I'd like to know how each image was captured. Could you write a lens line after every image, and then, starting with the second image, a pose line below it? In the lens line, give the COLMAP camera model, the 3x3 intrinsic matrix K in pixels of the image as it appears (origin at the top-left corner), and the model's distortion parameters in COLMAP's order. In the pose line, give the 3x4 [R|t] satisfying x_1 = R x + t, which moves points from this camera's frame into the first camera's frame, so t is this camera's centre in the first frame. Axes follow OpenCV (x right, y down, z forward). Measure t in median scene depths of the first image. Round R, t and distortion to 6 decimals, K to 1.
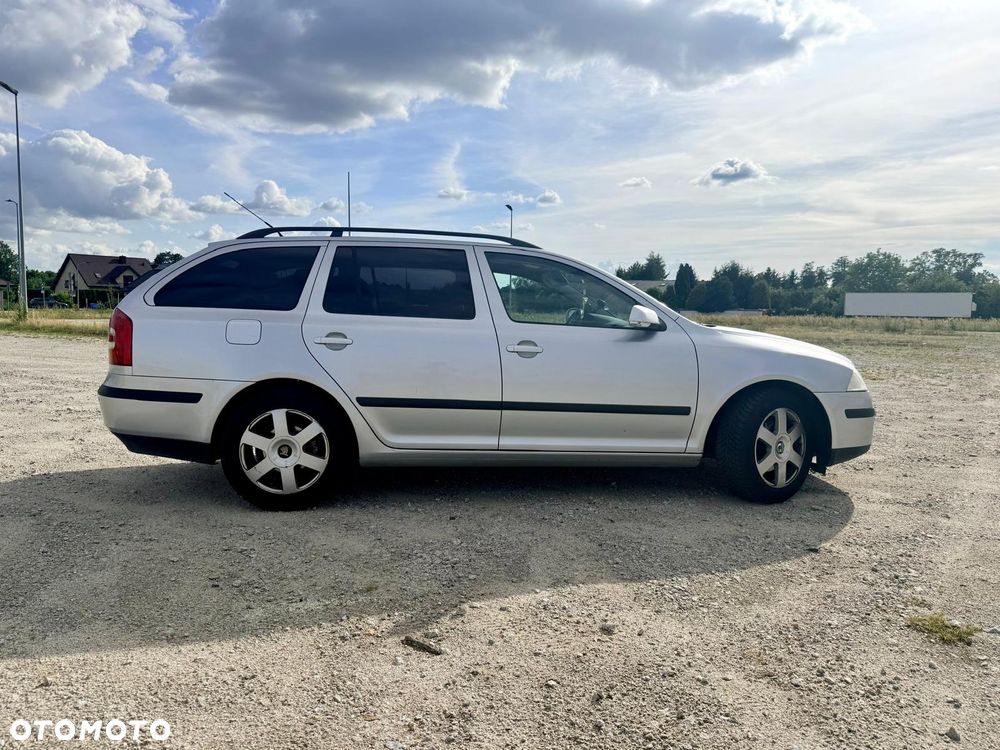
lens RADIAL K [[701.9, 0, 499.6], [0, 701.9, 369.3], [0, 0, 1]] dist [0.022432, -0.033351]
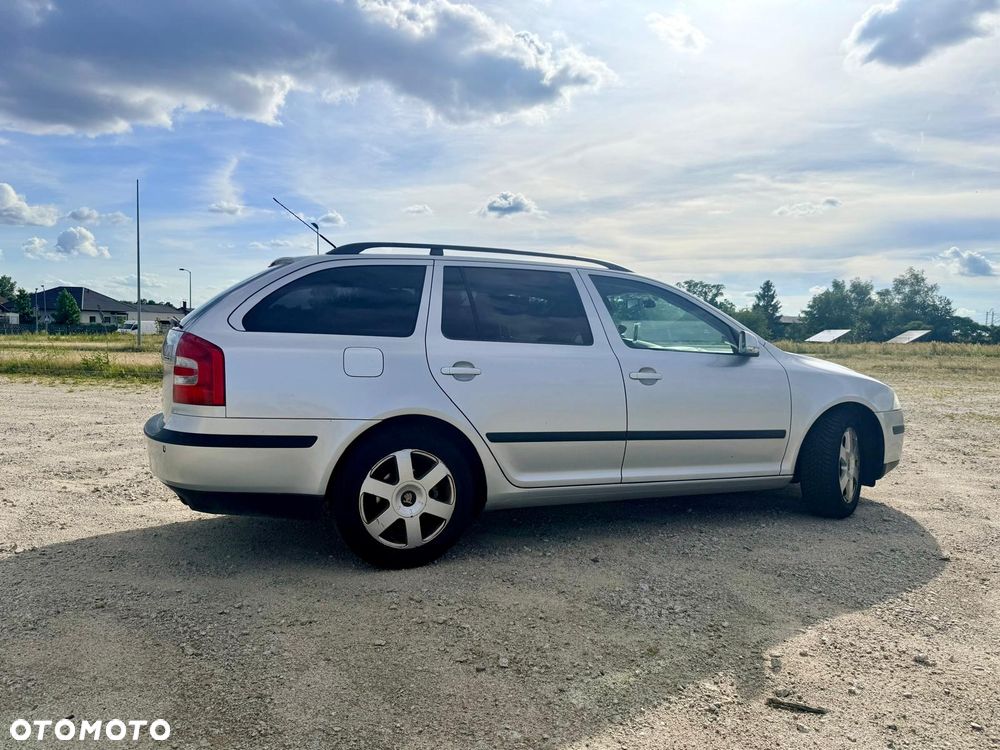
lens RADIAL K [[701.9, 0, 481.7], [0, 701.9, 369.2], [0, 0, 1]] dist [0.022432, -0.033351]
pose [[0.958163, -0.012377, 0.285956, -0.439051], [0.021724, 0.999328, -0.029538, -0.014397], [-0.285398, 0.034515, 0.957787, 0.133280]]
